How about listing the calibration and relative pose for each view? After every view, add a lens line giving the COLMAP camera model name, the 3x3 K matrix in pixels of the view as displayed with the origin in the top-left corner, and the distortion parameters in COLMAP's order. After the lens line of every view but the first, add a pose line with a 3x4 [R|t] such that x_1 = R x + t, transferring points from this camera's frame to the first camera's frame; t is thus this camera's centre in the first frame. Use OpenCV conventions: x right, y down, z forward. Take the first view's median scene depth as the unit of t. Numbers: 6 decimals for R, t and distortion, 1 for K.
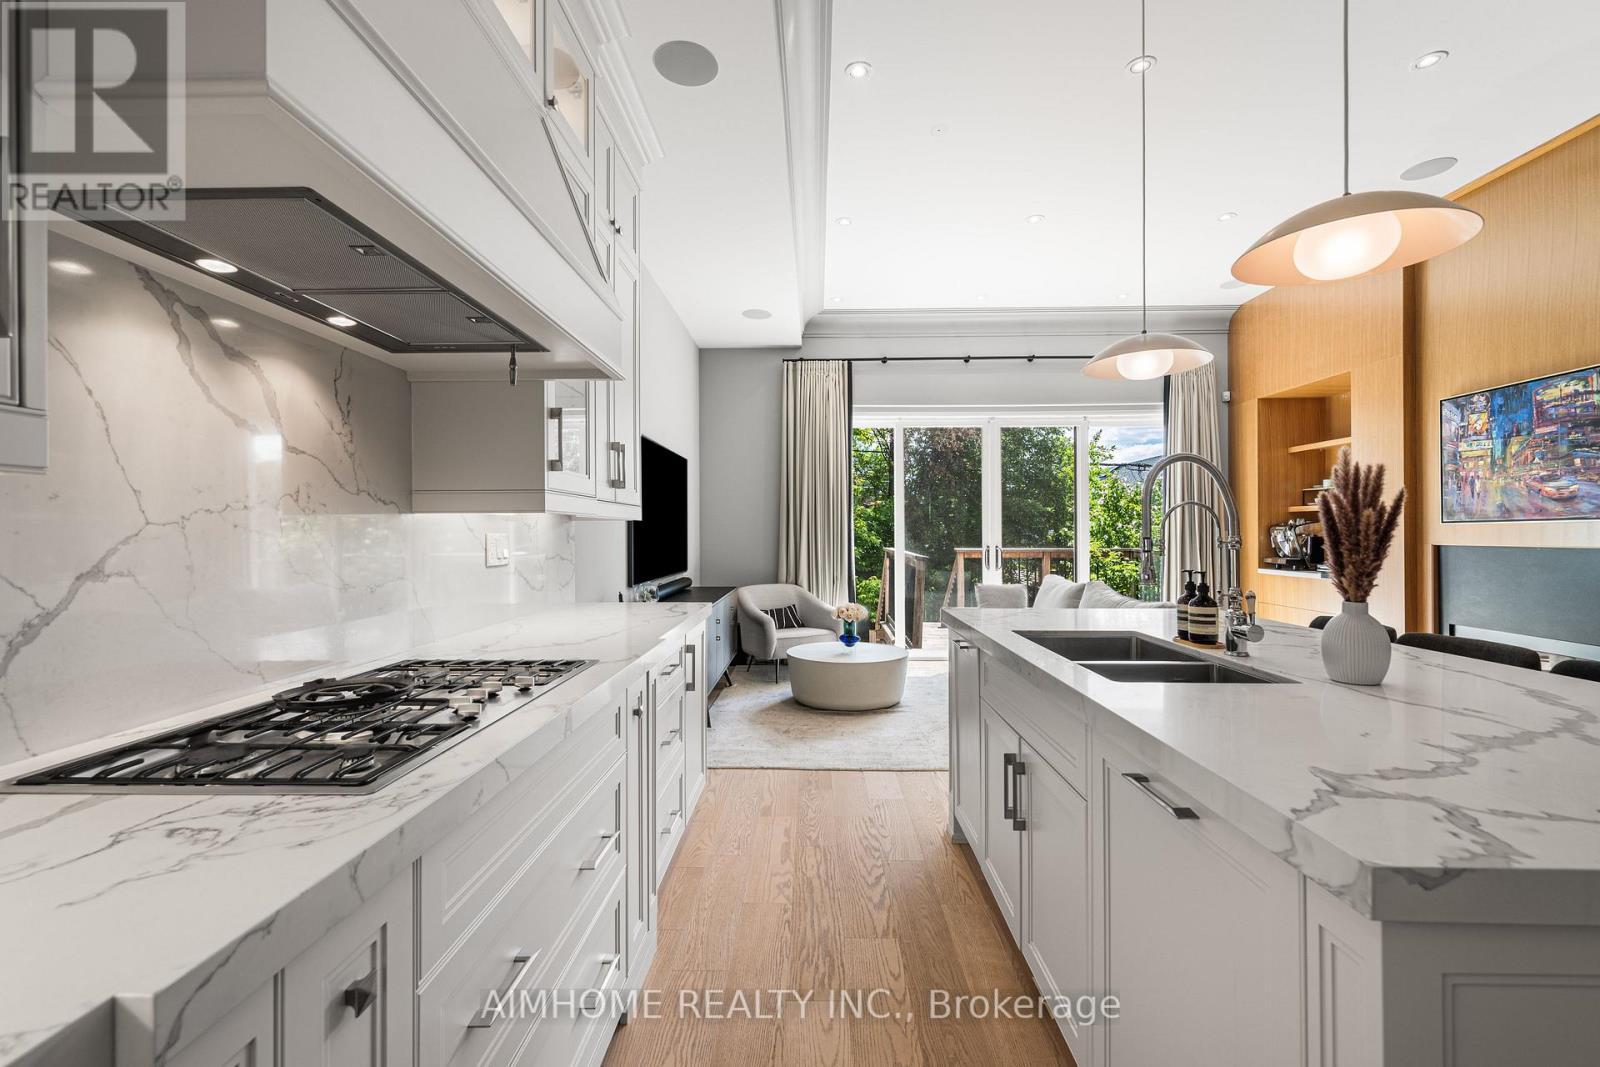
lens RADIAL K [[688.2, 0, 800.0], [0, 688.2, 533.5], [0, 0, 1]] dist [-0.001490, -0.000297]
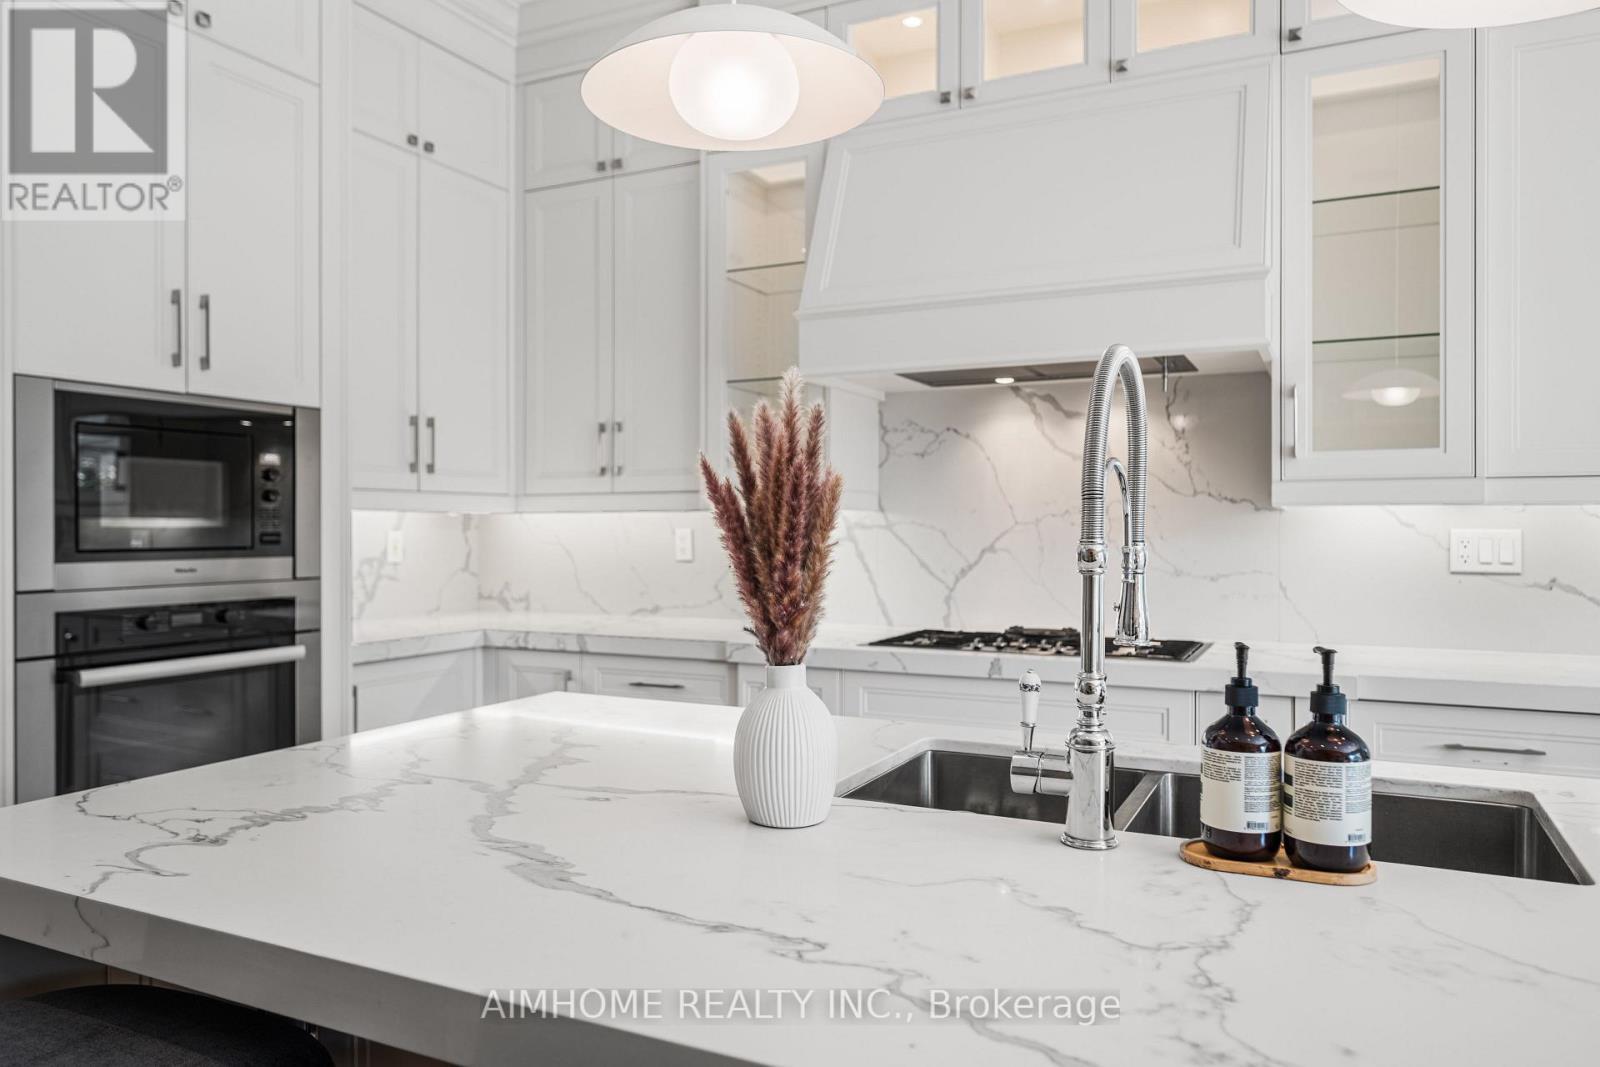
lens RADIAL K [[1091.3, 0, 800.0], [0, 1091.3, 533.5], [0, 0, 1]] dist [0.002074, 0.001372]
pose [[-0.421338, 0.005339, -0.906888, 0.561228], [0.000651, 0.999984, 0.005585, -0.001500], [0.906904, 0.001763, -0.421334, 0.491509]]
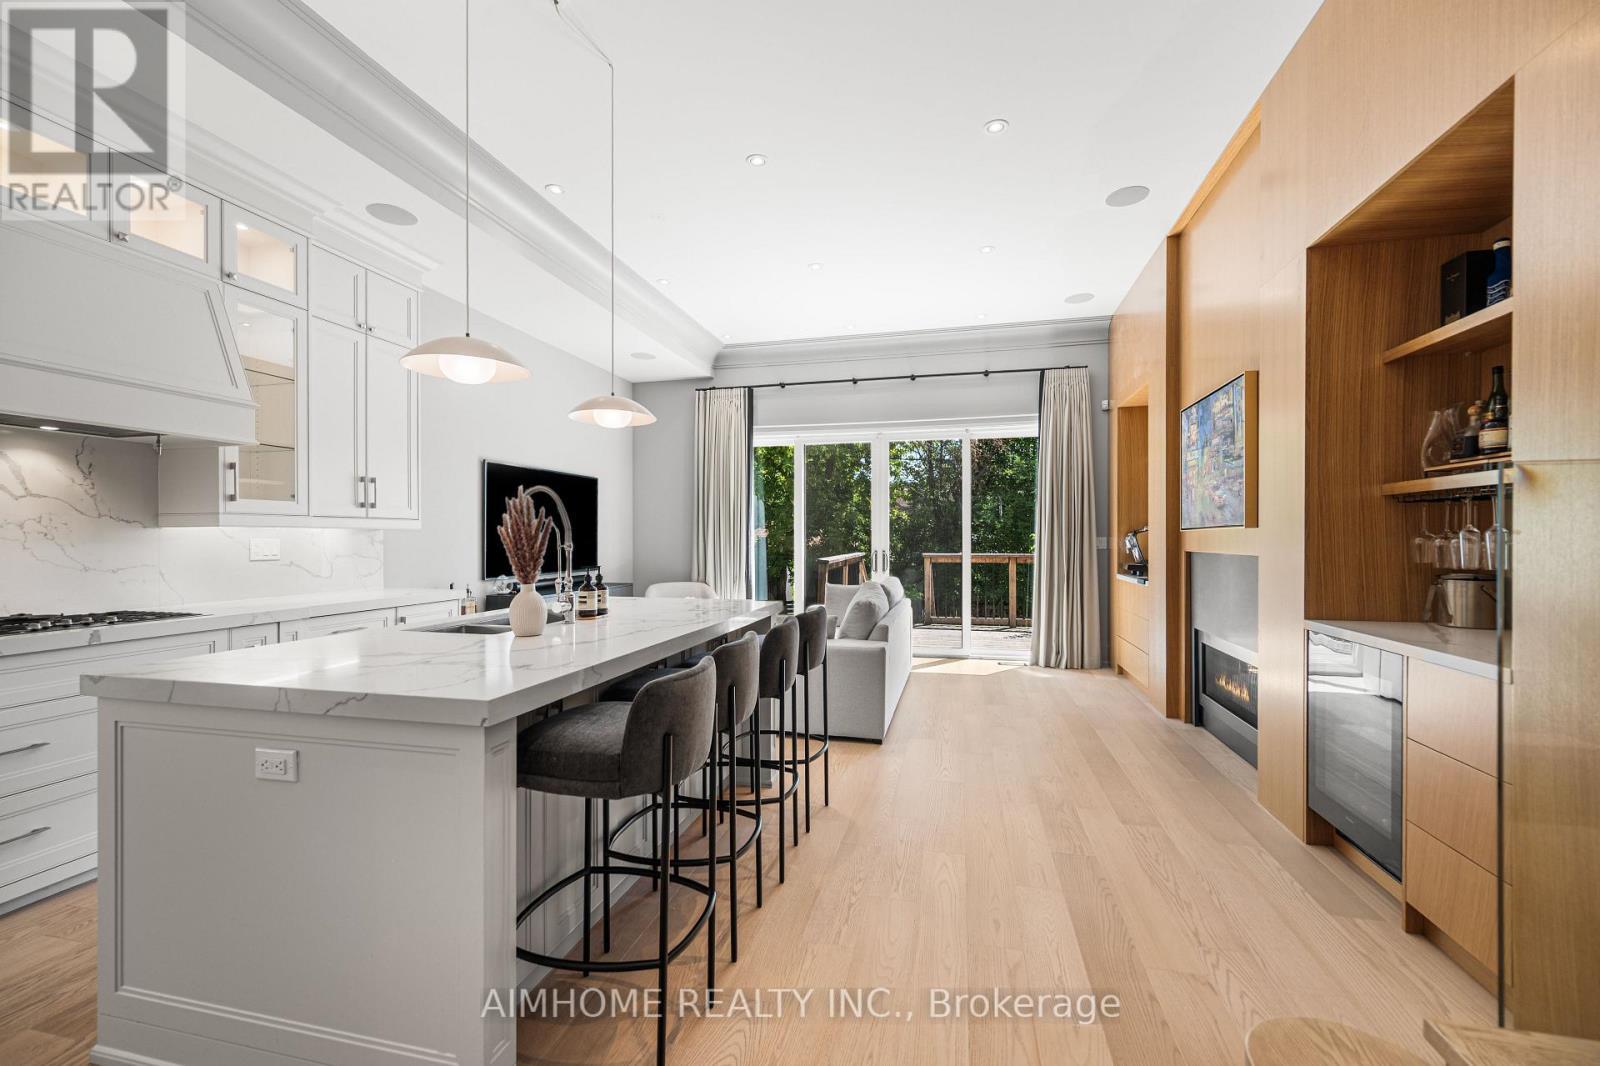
lens RADIAL K [[684.0, 0, 800.9], [0, 684.0, 539.4], [0, 0, 1]] dist [-0.001363, -0.000202]
pose [[0.976491, 0.000364, -0.215558, 0.632759], [-0.000226, 1.000000, 0.000663, -0.000757], [0.215558, -0.000599, 0.976491, -0.140313]]
